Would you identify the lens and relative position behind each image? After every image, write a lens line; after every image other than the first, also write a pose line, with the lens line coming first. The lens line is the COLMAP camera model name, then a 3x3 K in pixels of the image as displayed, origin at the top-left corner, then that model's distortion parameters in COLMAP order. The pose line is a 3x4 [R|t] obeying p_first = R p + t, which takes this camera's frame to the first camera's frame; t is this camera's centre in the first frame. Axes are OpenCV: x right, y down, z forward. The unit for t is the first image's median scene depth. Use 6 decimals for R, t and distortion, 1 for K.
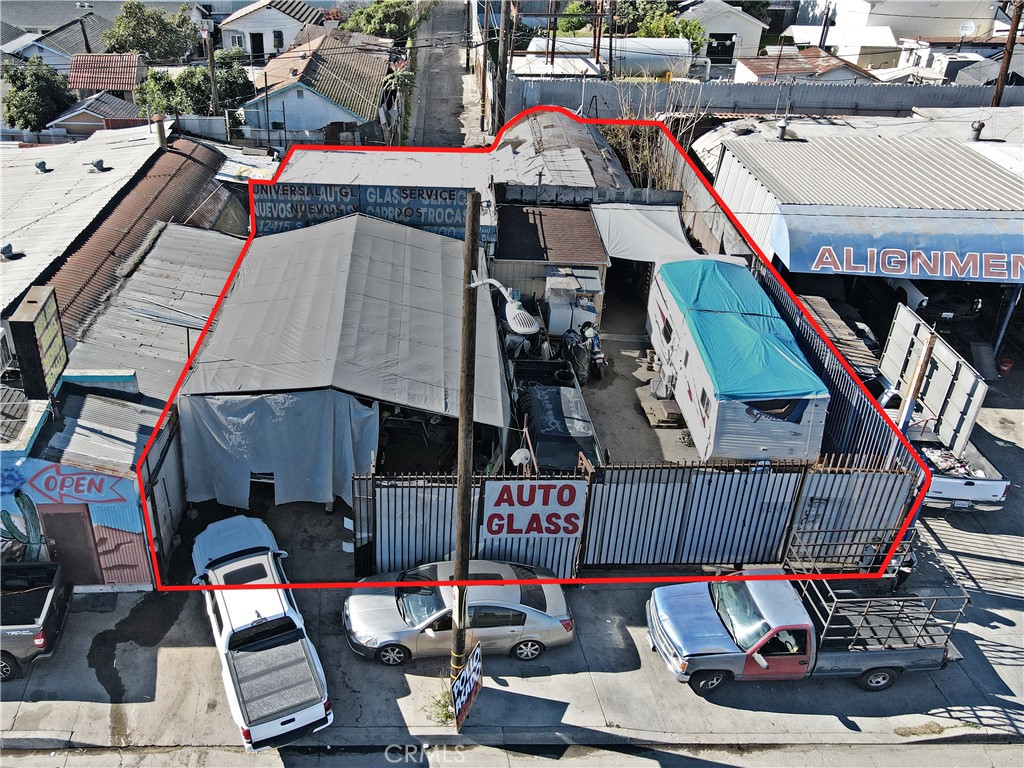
lens RADIAL K [[882.9, 0, 334.8], [0, 882.9, 282.2], [0, 0, 1]] dist [0.018592, -0.008627]
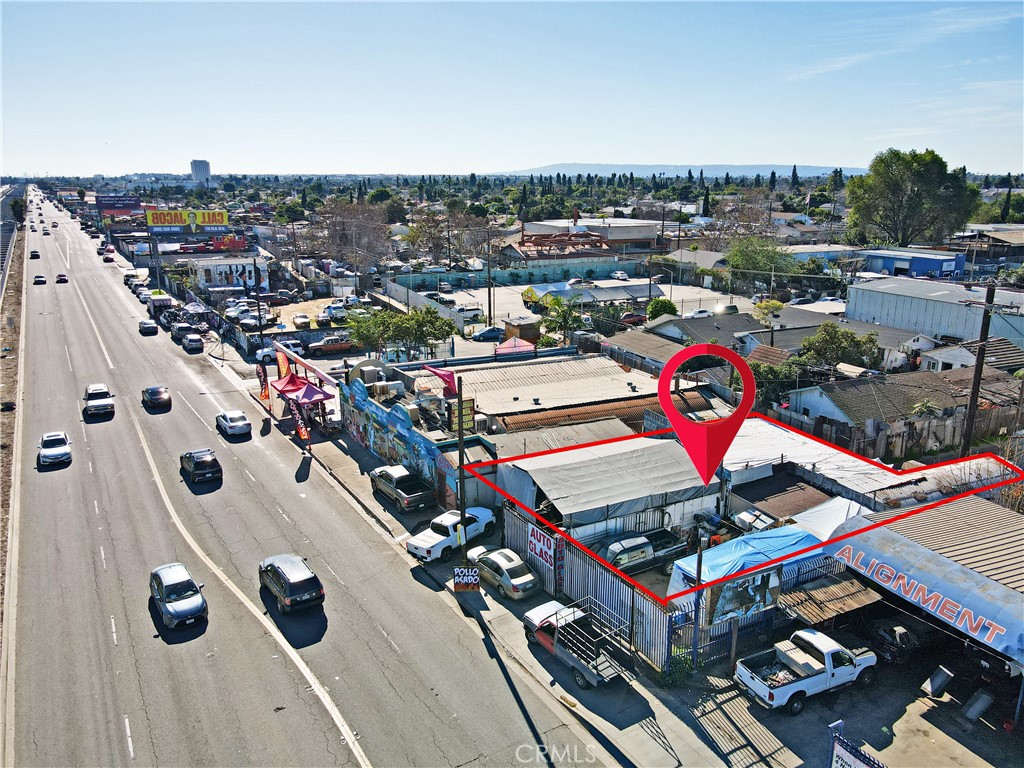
lens RADIAL K [[774.3, 0, 527.2], [0, 774.3, 387.8], [0, 0, 1]] dist [0.018434, -0.012885]
pose [[0.534644, 0.242245, -0.809613, 1.323318], [-0.392858, 0.919465, 0.015682, -0.094117], [0.748210, 0.309679, 0.586755, -0.214040]]
